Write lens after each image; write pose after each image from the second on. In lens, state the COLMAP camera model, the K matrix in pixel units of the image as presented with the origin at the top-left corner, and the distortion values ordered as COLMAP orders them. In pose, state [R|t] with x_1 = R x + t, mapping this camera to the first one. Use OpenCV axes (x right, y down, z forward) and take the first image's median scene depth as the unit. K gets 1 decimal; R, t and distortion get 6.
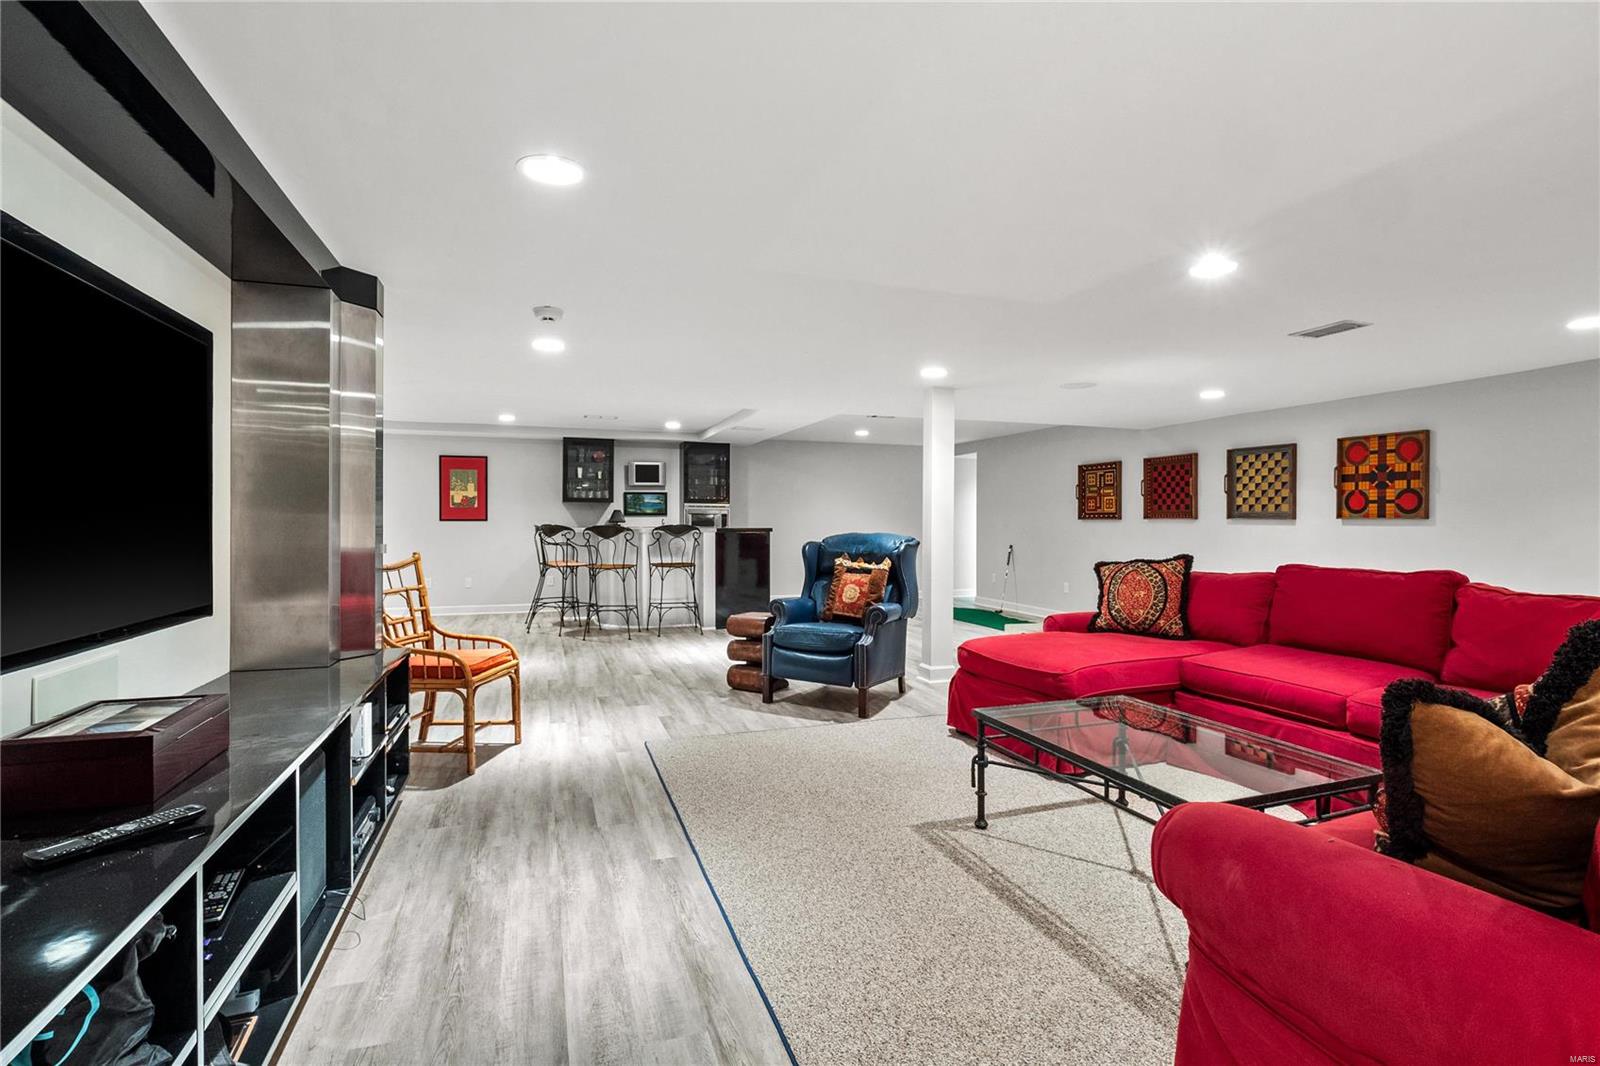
lens RADIAL K [[758.4, 0, 803.1], [0, 758.4, 524.4], [0, 0, 1]] dist [-0.003029, -0.000152]
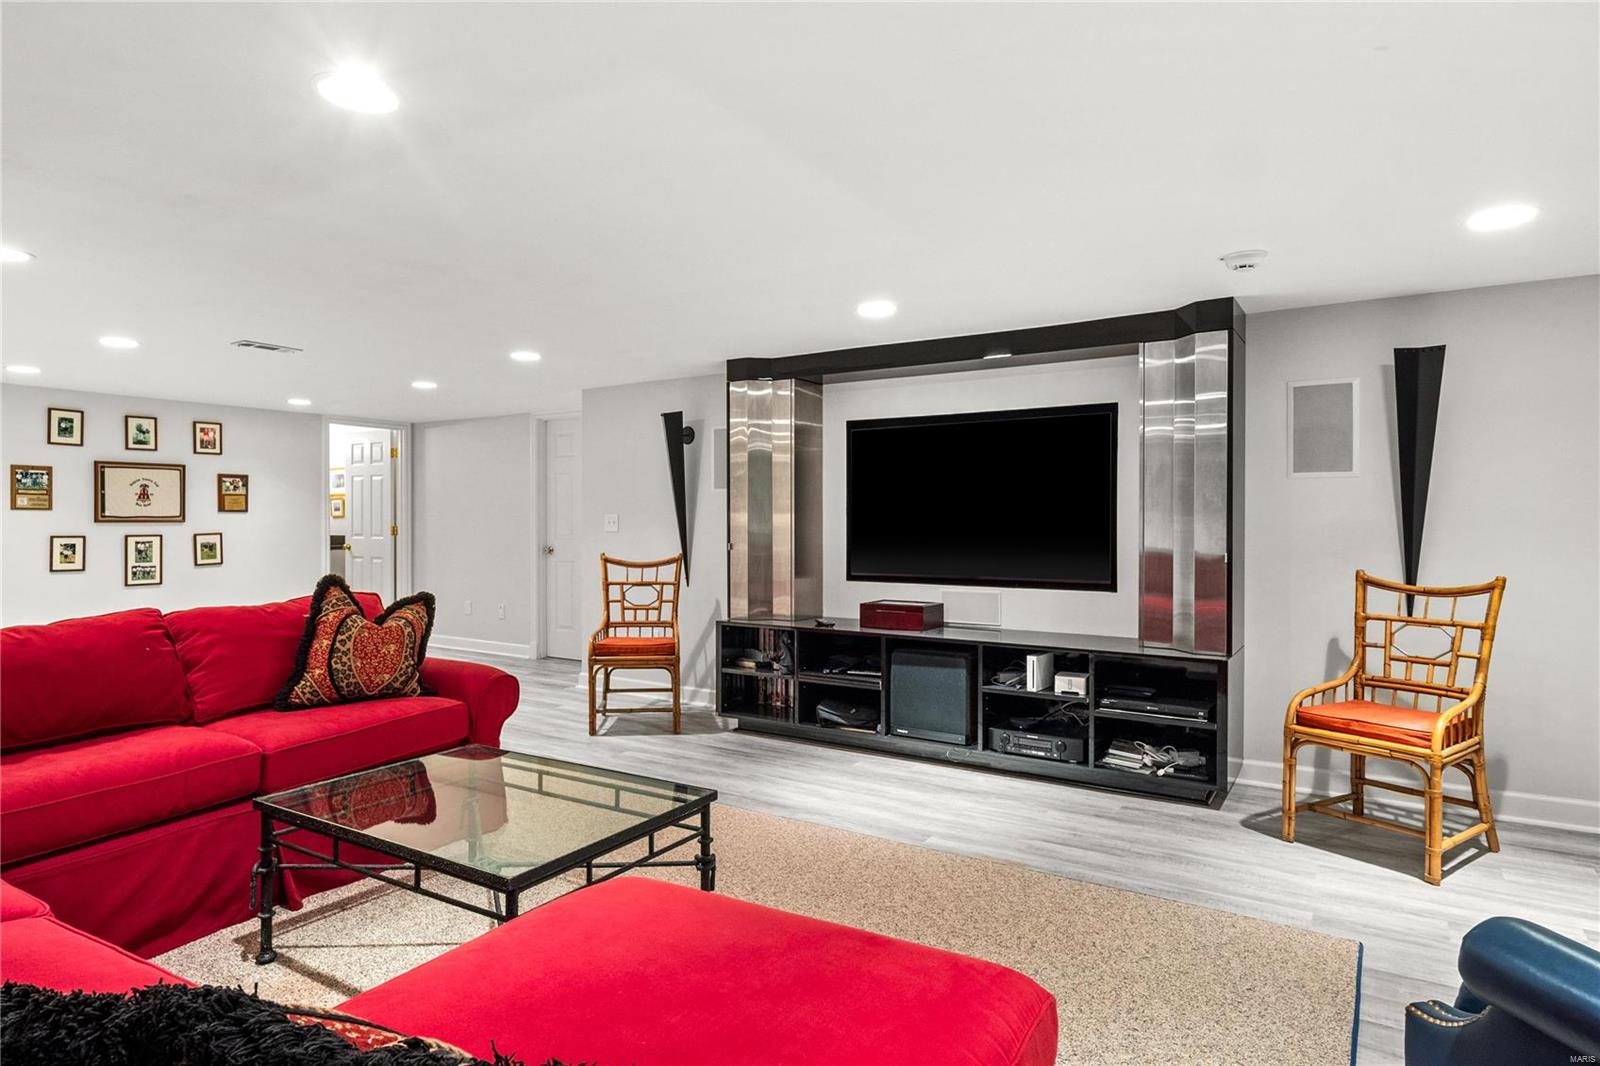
lens RADIAL K [[917.9, 0, 797.1], [0, 917.9, 524.9], [0, 0, 1]] dist [0.002969, 0.000416]
pose [[-0.773483, 0.005104, -0.633797, 0.672286], [-0.011444, 0.999692, 0.022016, -0.035249], [0.633714, 0.024282, -0.773186, 1.576748]]
